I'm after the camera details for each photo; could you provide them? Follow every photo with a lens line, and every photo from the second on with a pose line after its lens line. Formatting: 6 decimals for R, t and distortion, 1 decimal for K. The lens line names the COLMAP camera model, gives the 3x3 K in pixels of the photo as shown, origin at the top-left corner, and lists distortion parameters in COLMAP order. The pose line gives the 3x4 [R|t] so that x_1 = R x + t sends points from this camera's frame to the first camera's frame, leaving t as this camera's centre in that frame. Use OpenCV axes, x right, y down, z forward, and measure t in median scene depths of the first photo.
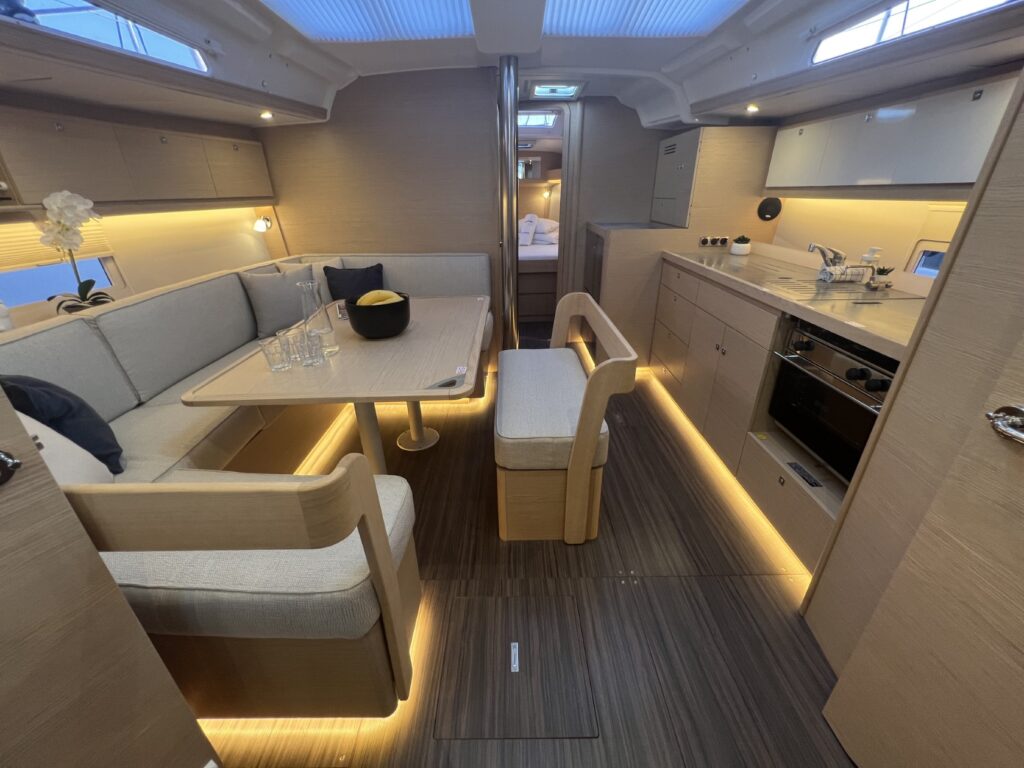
lens RADIAL K [[410.5, 0, 510.7], [0, 410.5, 381.7], [0, 0, 1]] dist [-0.006294, 0.002217]
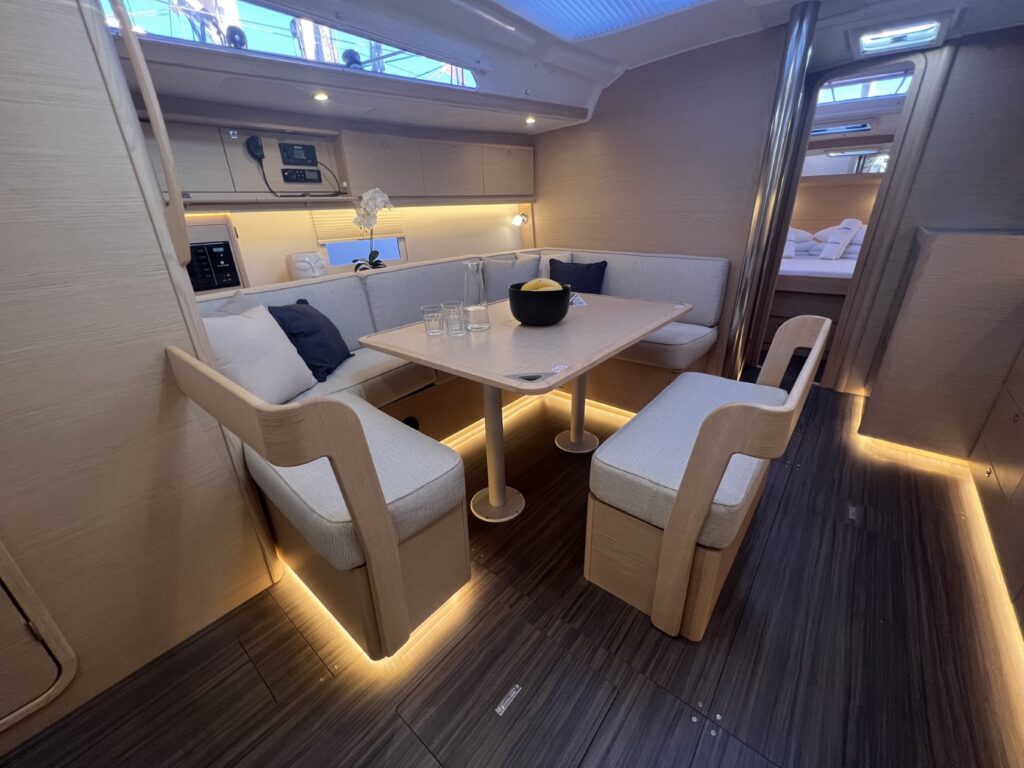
lens RADIAL K [[410.5, 0, 510.3], [0, 410.5, 382.0], [0, 0, 1]] dist [-0.006294, 0.002217]
pose [[0.768205, 0.245869, -0.591109, 0.243413], [-0.256599, 0.964154, 0.067560, -0.024351], [0.586531, 0.099778, 0.803757, 0.159682]]
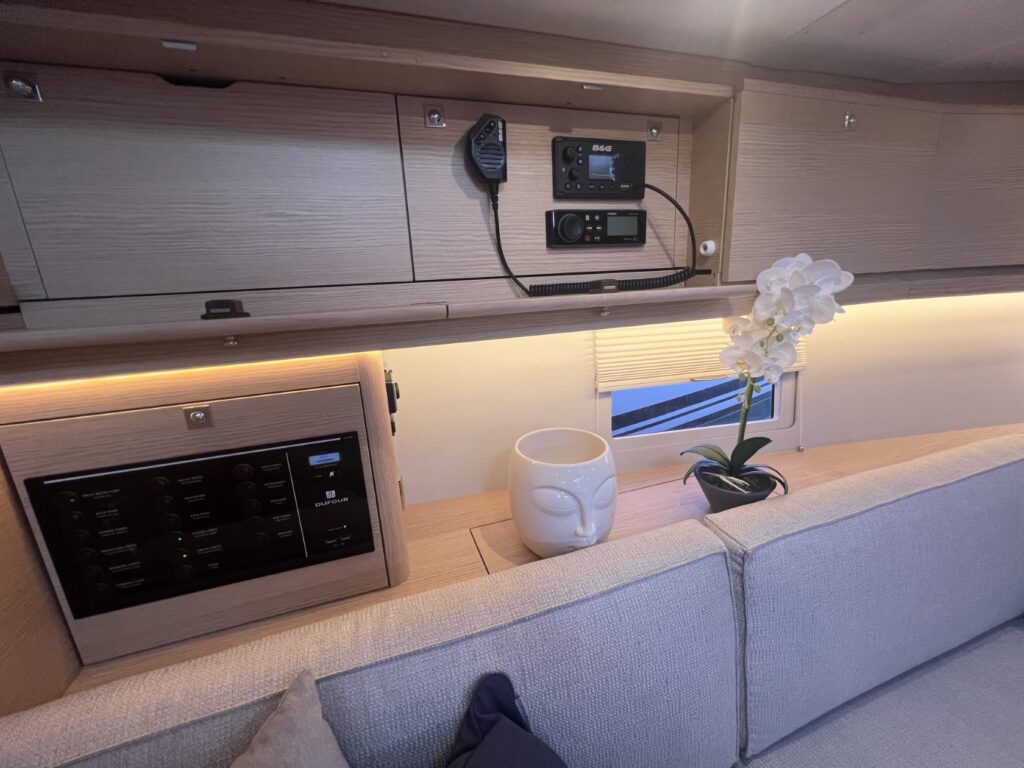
lens RADIAL K [[410.5, 0, 514.7], [0, 410.5, 383.0], [0, 0, 1]] dist [-0.006294, 0.002217]
pose [[0.337106, 0.230865, -0.912722, -0.635394], [-0.362068, 0.926699, 0.100673, -0.222381], [0.869061, 0.296530, 0.395985, 0.492855]]
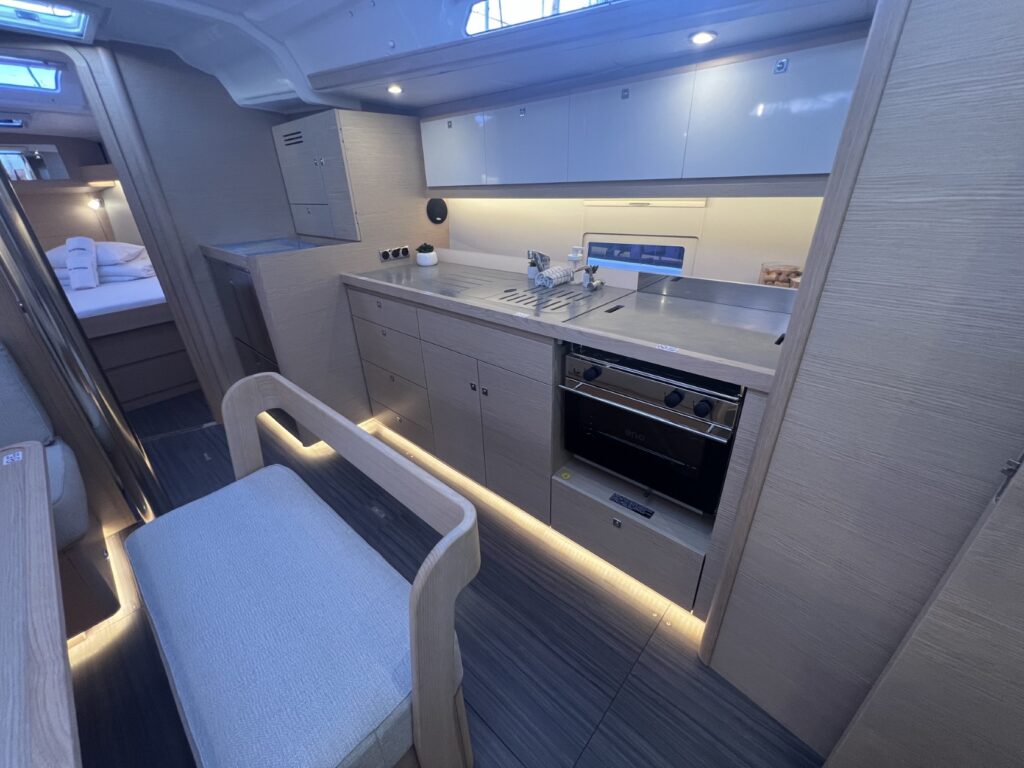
lens RADIAL K [[410.5, 0, 507.1], [0, 410.5, 382.8], [0, 0, 1]] dist [-0.006294, 0.002217]
pose [[0.674910, -0.331908, 0.659040, 0.024639], [0.330837, 0.934439, 0.131802, -0.195764], [-0.659579, 0.129080, 0.740469, 0.400127]]
